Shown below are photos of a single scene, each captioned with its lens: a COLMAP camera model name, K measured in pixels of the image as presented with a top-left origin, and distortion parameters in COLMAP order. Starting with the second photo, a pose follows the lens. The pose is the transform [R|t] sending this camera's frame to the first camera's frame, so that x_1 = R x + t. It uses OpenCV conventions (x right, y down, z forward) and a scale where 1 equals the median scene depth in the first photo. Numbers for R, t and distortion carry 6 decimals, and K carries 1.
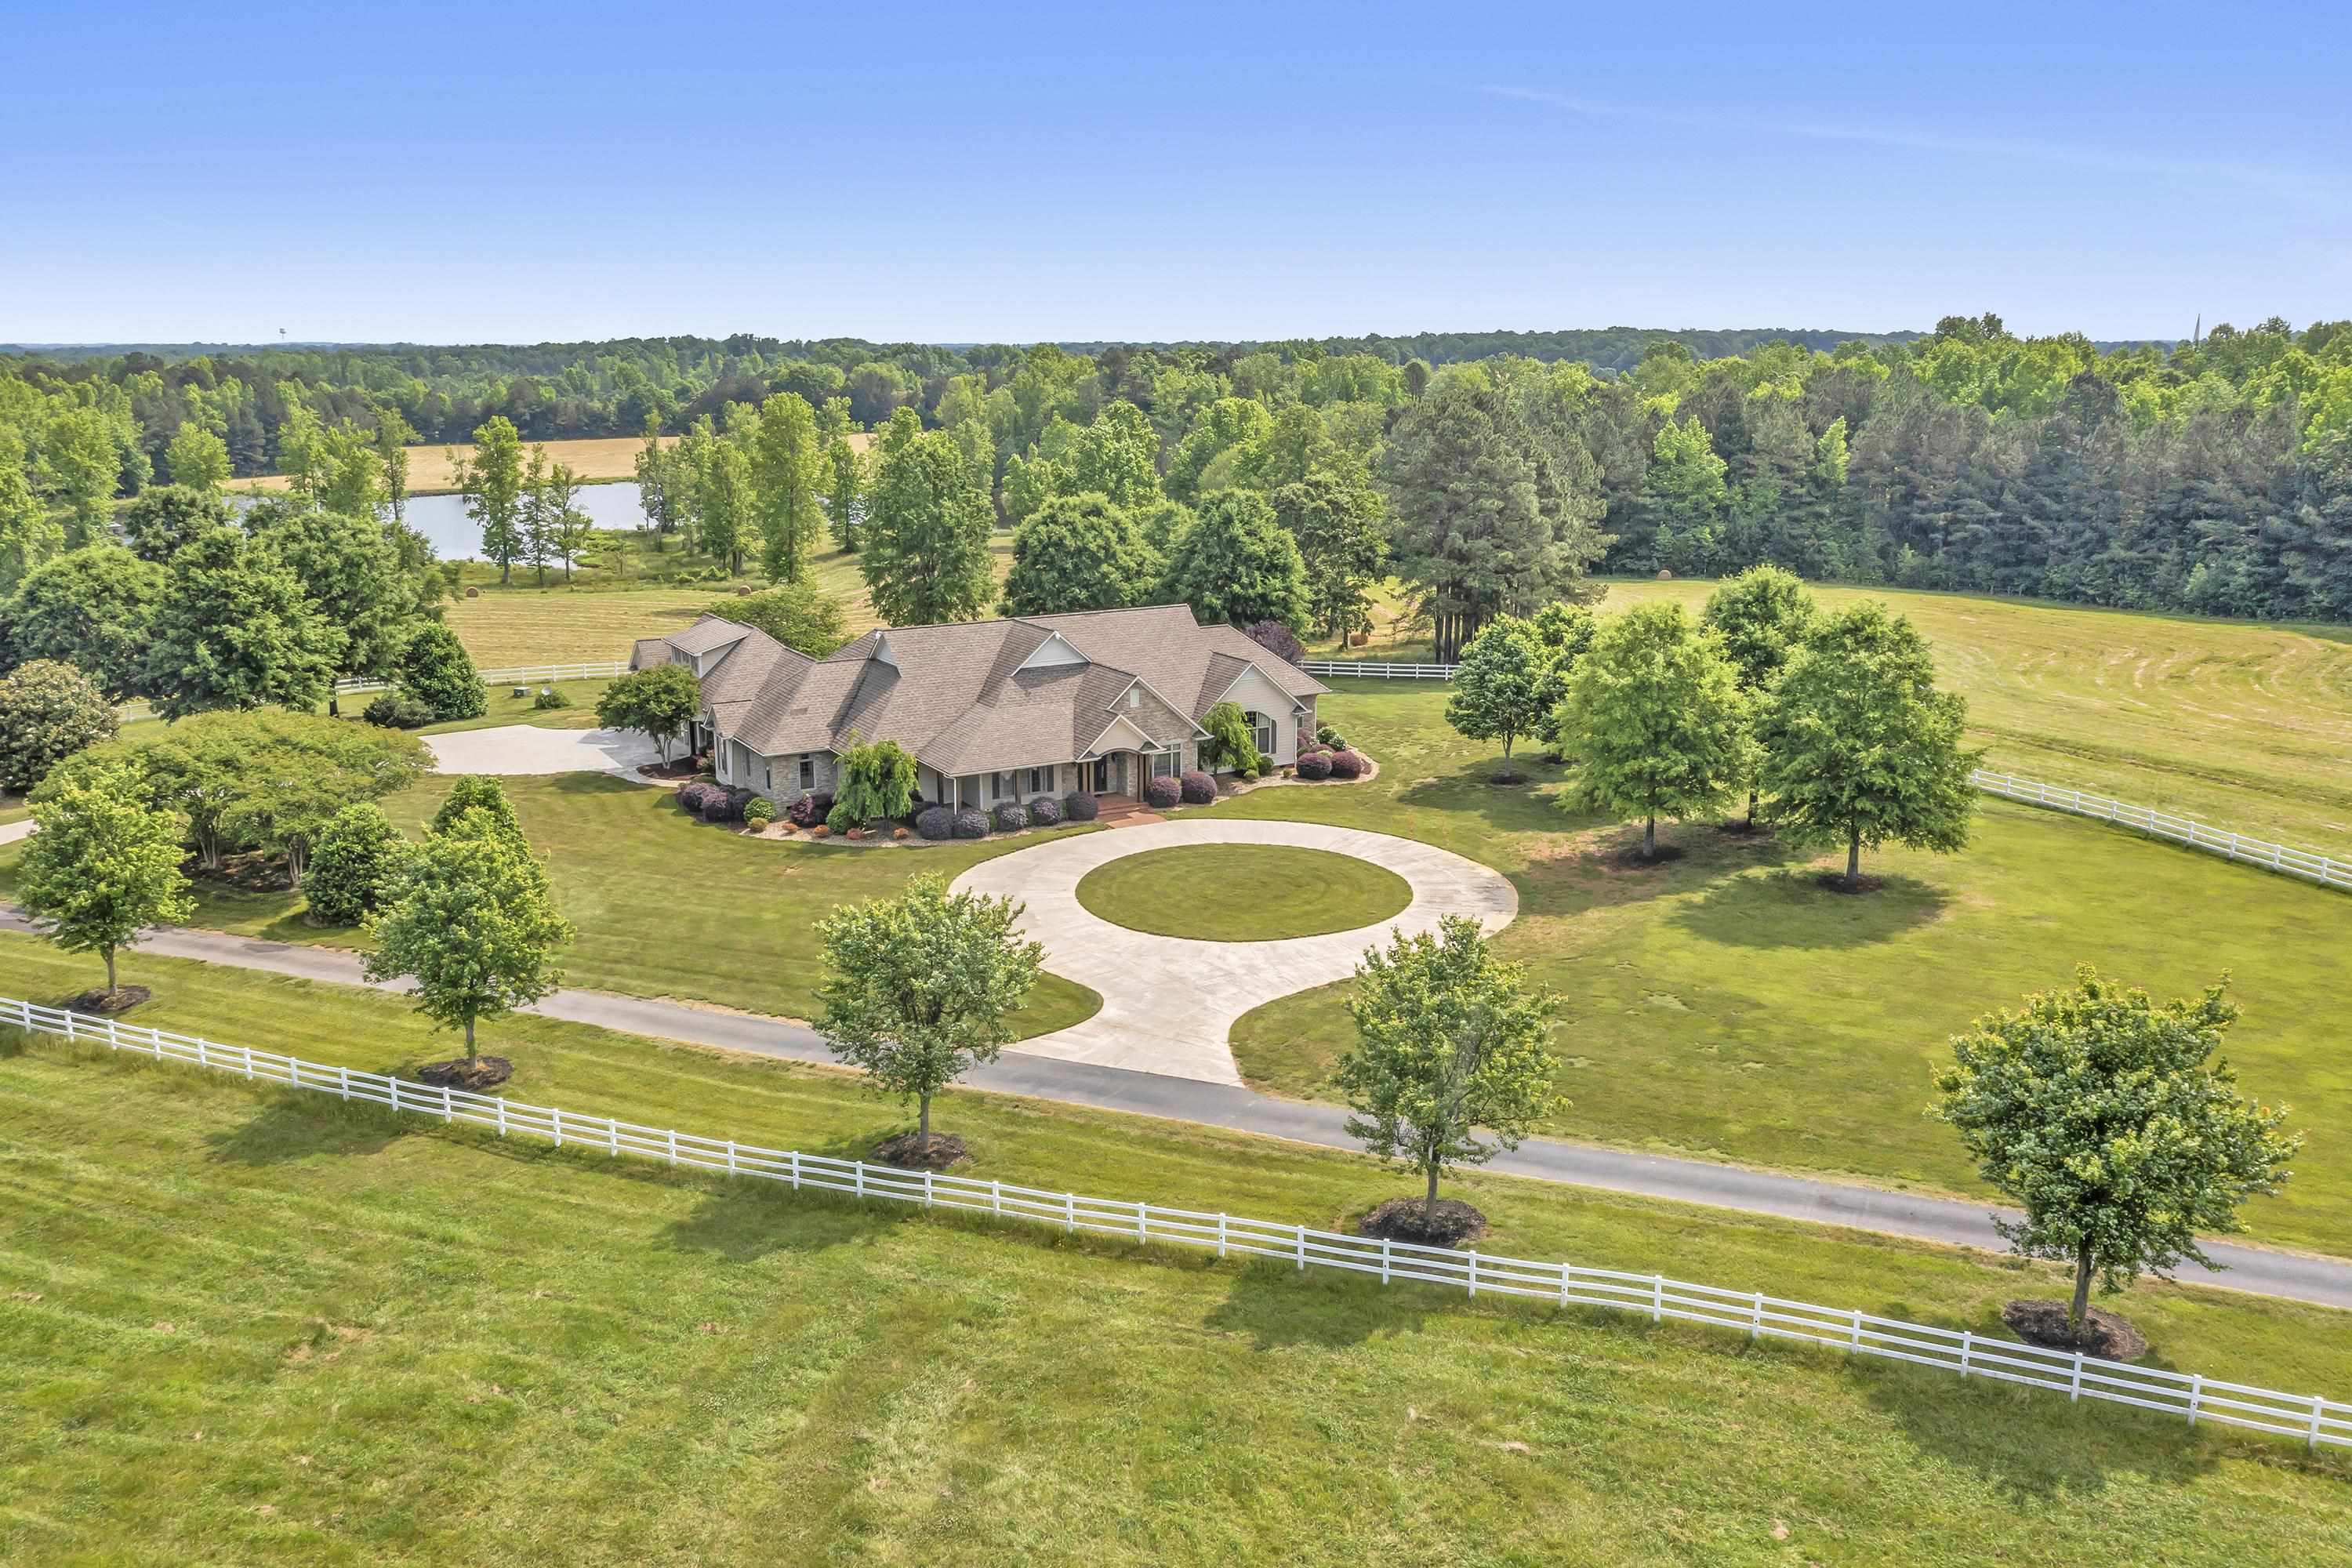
lens RADIAL K [[1814.2, 0, 1176.0], [0, 1814.2, 784.0], [0, 0, 1]] dist [0.057865, -0.002497]
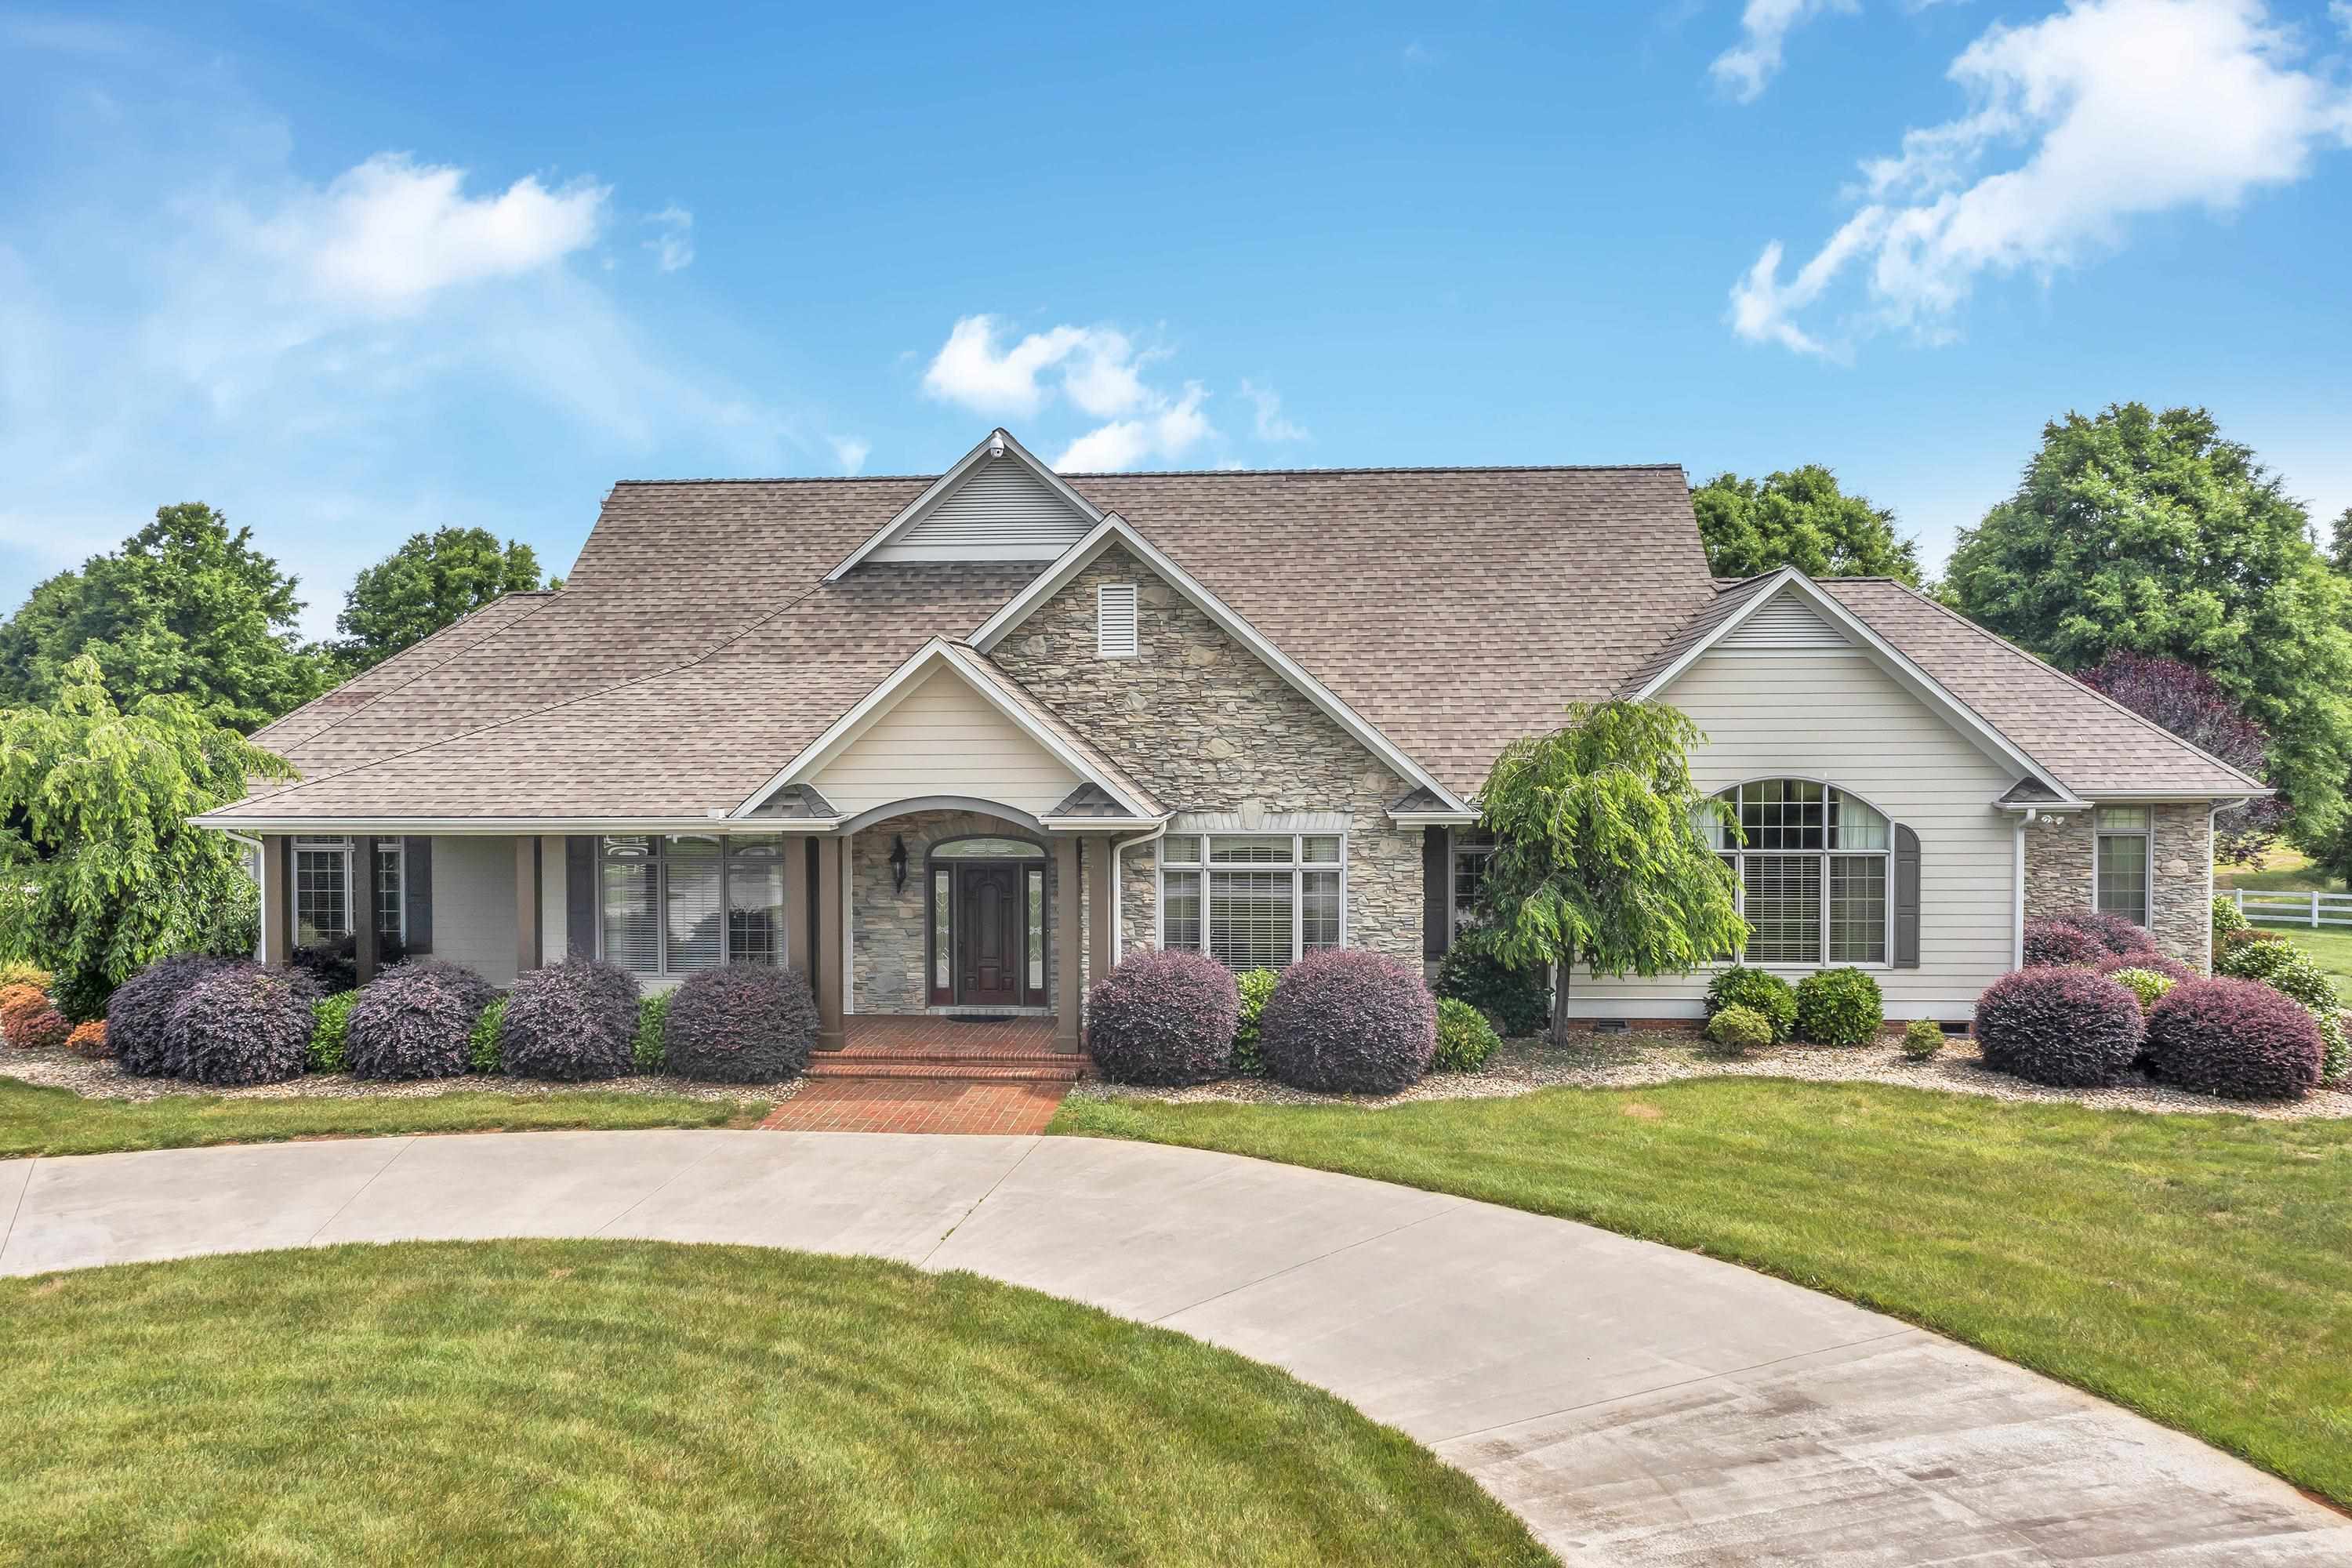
lens RADIAL K [[1845.2, 0, 1147.1], [0, 1845.2, 771.9], [0, 0, 1]] dist [-0.000353, 0.005443]
pose [[0.816861, 0.012416, -0.576701, 0.115008], [-0.135370, 0.975974, -0.170731, 0.013121], [0.560725, 0.217532, 0.798916, 0.751154]]
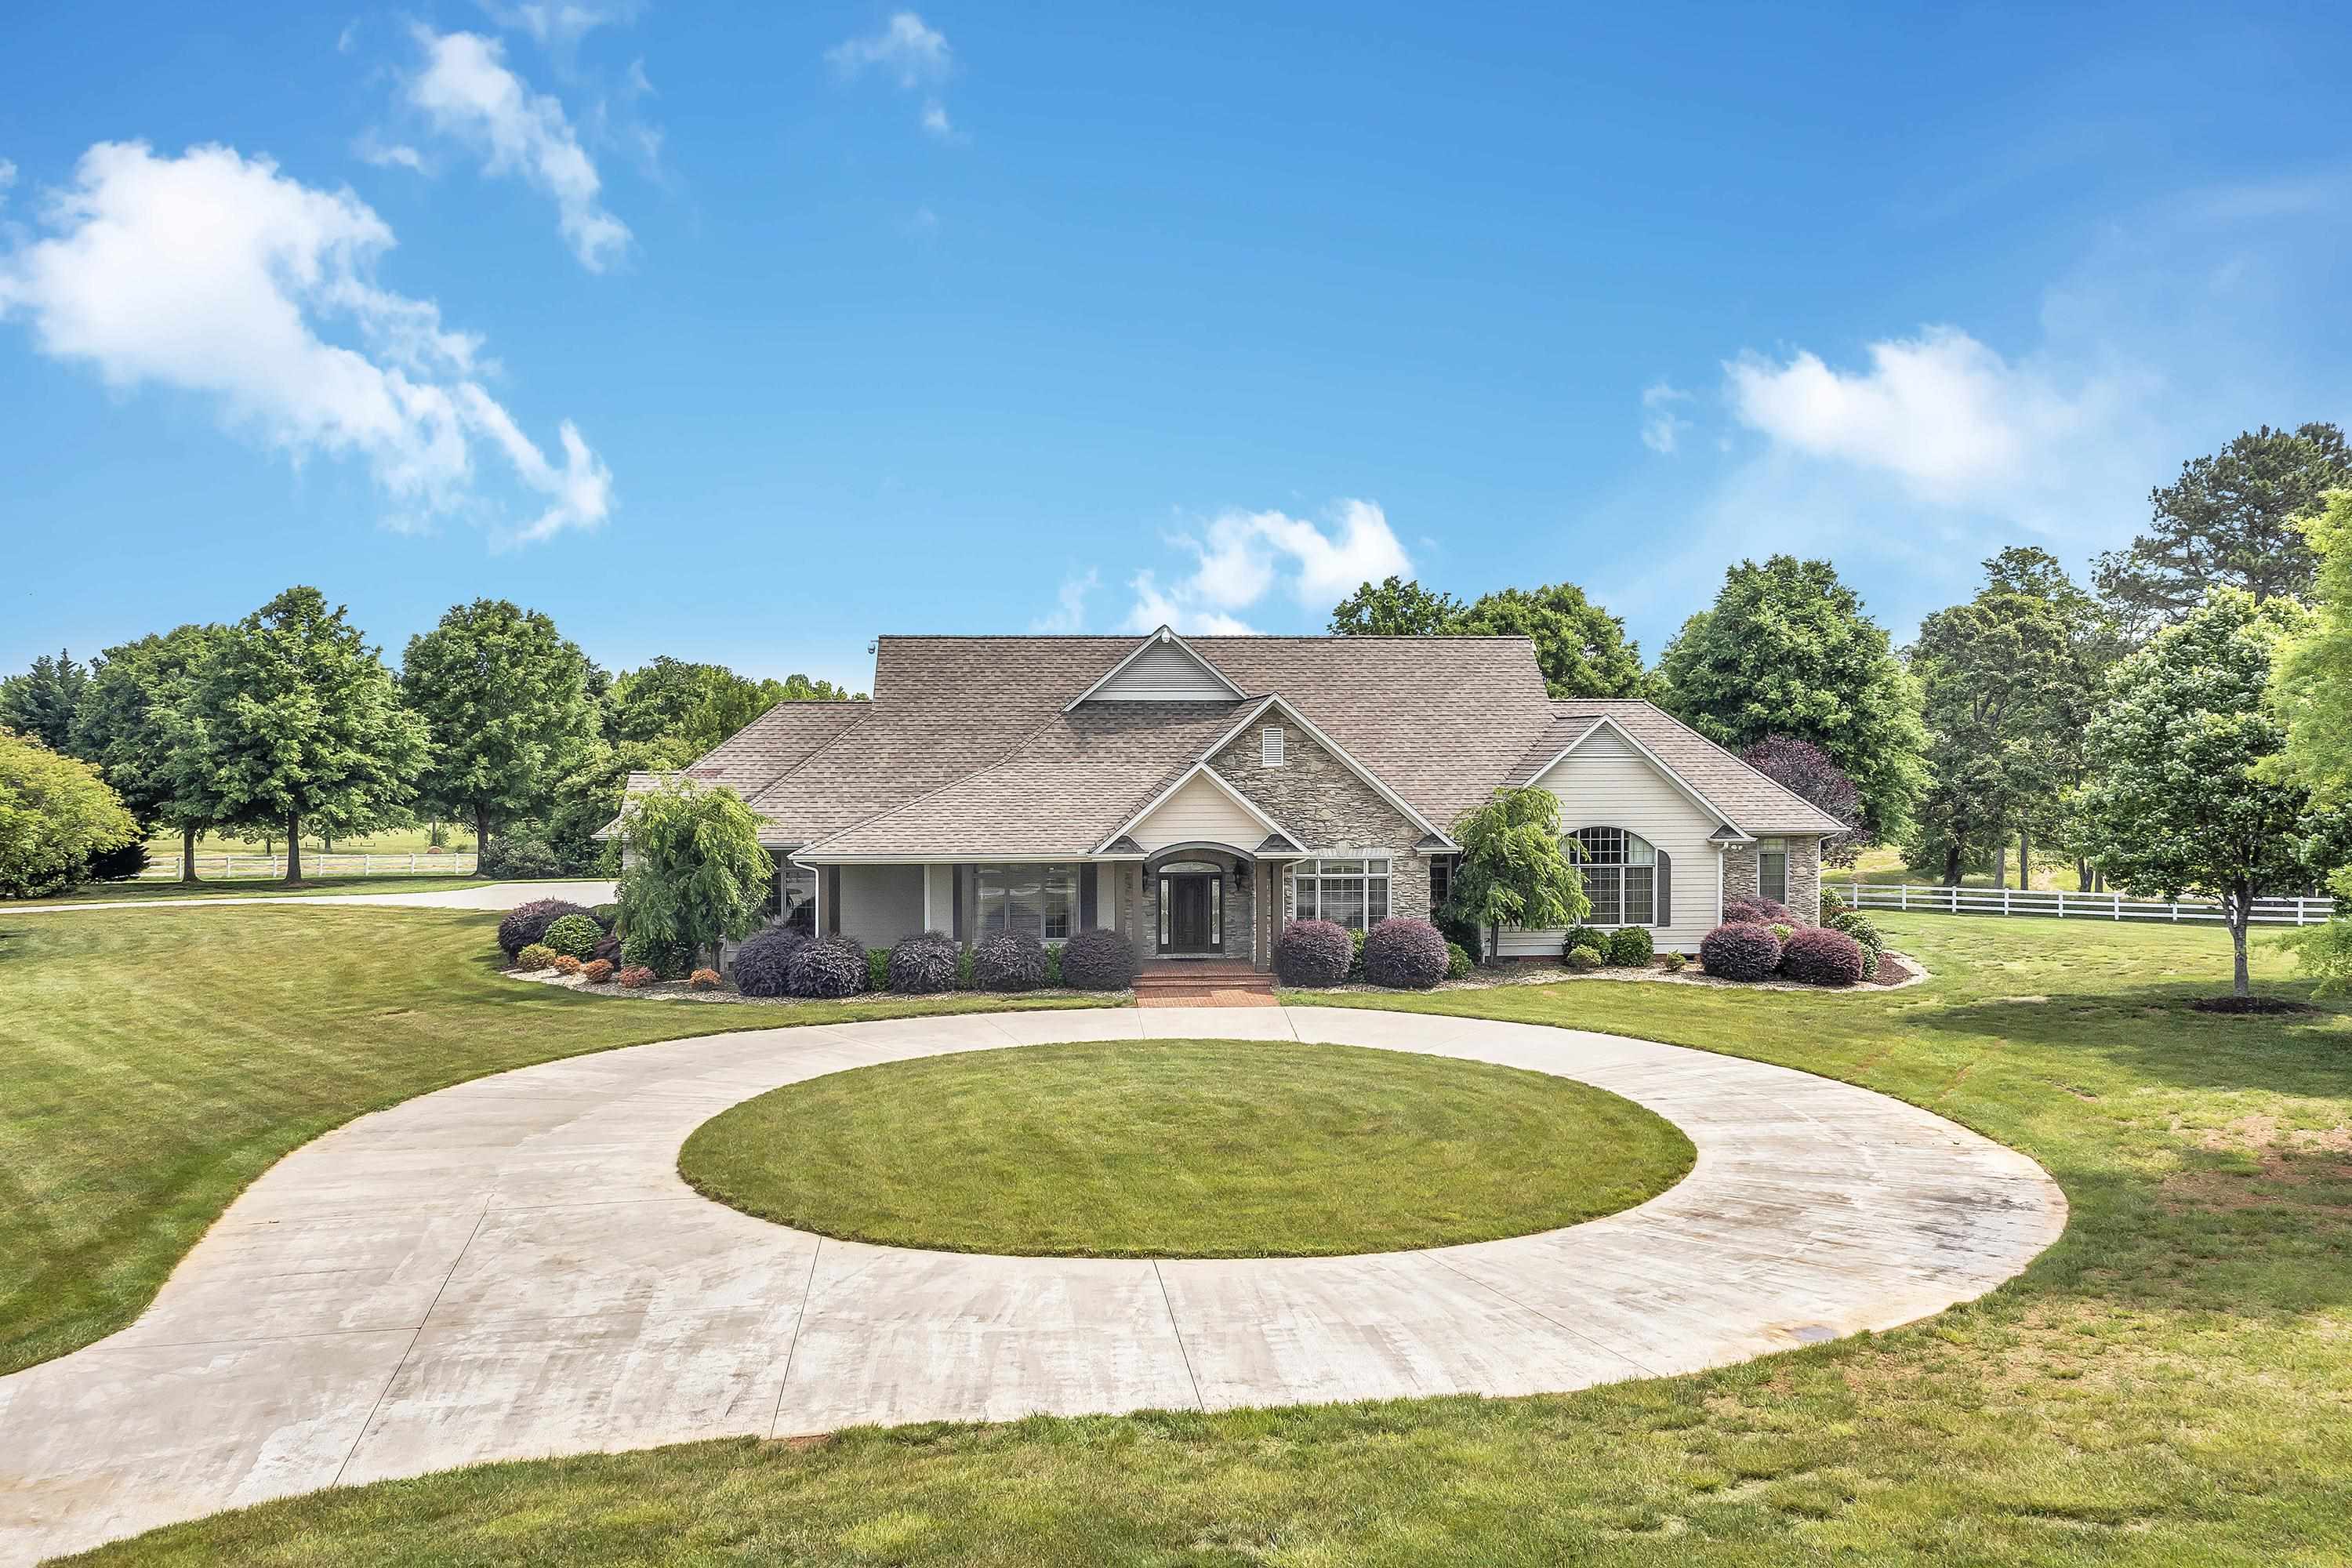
lens RADIAL K [[1814.2, 0, 1176.0], [0, 1814.2, 784.0], [0, 0, 1]] dist [0.057865, -0.002497]
pose [[0.899771, 0.011846, -0.436202, 0.145982], [-0.103817, 0.976740, -0.187622, 0.047497], [0.423833, 0.214102, 0.880072, 0.542298]]
